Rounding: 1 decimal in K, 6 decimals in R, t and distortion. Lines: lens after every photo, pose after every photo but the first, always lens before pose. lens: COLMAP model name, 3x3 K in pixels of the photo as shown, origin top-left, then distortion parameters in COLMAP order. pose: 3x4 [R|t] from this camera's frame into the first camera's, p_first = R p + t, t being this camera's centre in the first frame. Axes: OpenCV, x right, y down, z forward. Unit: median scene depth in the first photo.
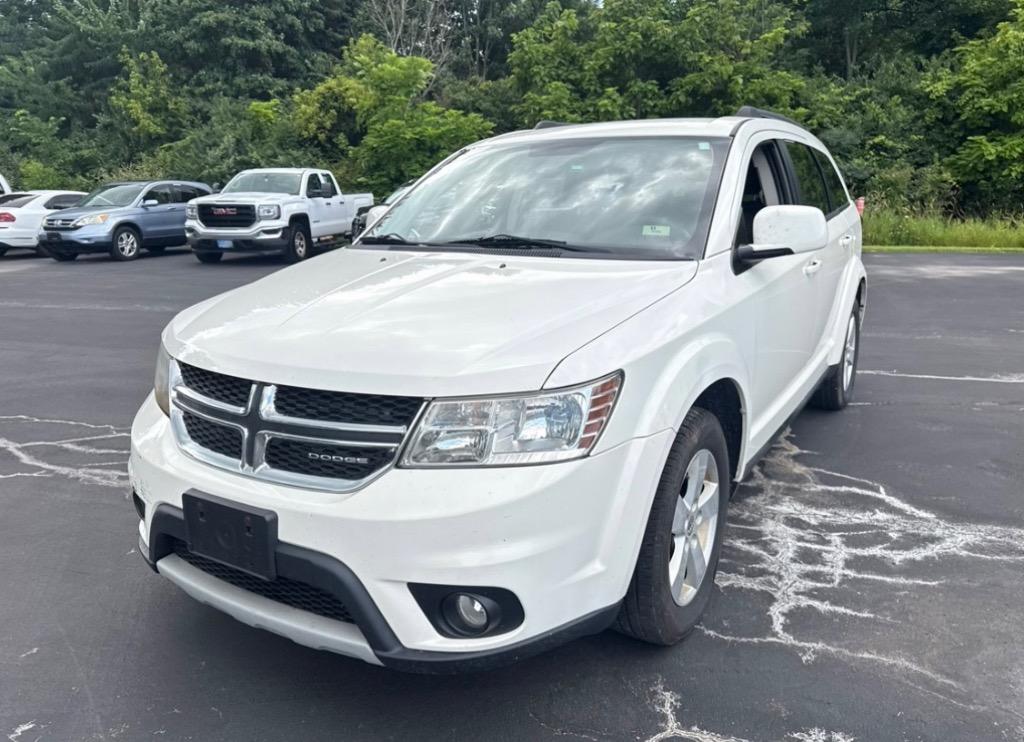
lens RADIAL K [[776.8, 0, 496.4], [0, 776.8, 357.8], [0, 0, 1]] dist [0.013932, -0.019840]
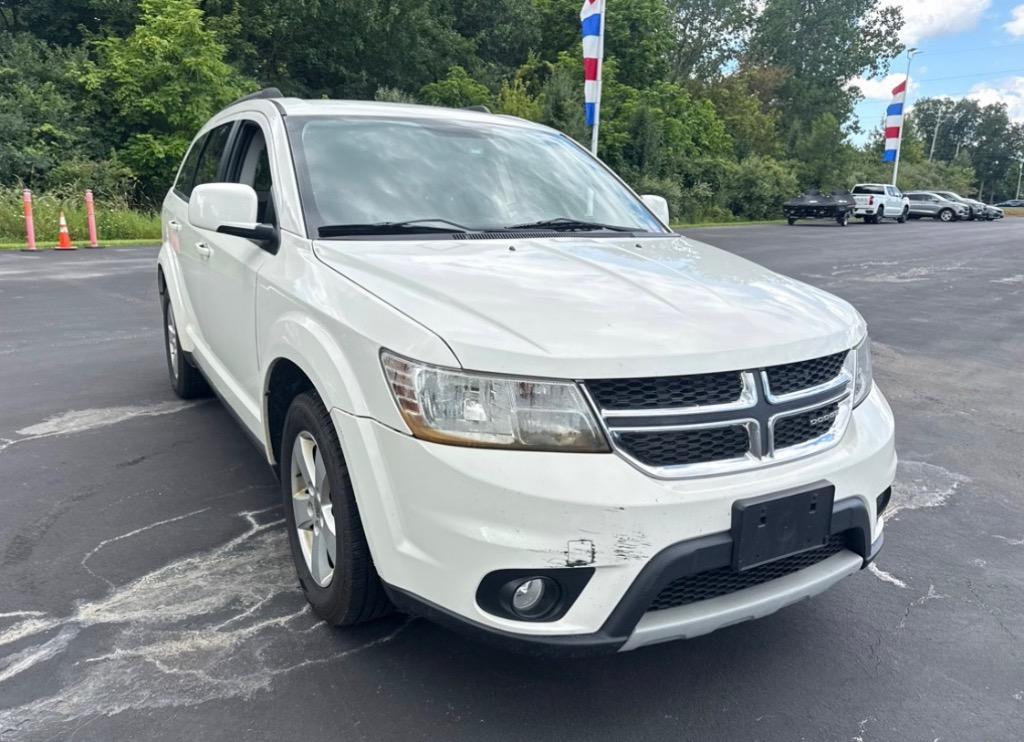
lens RADIAL K [[776.8, 0, 507.9], [0, 776.8, 390.5], [0, 0, 1]] dist [0.013932, -0.019840]
pose [[0.479380, -0.193147, 0.856089, -0.107424], [0.153079, 0.978930, 0.135142, -0.009987], [-0.864154, 0.066265, 0.498846, 0.065046]]
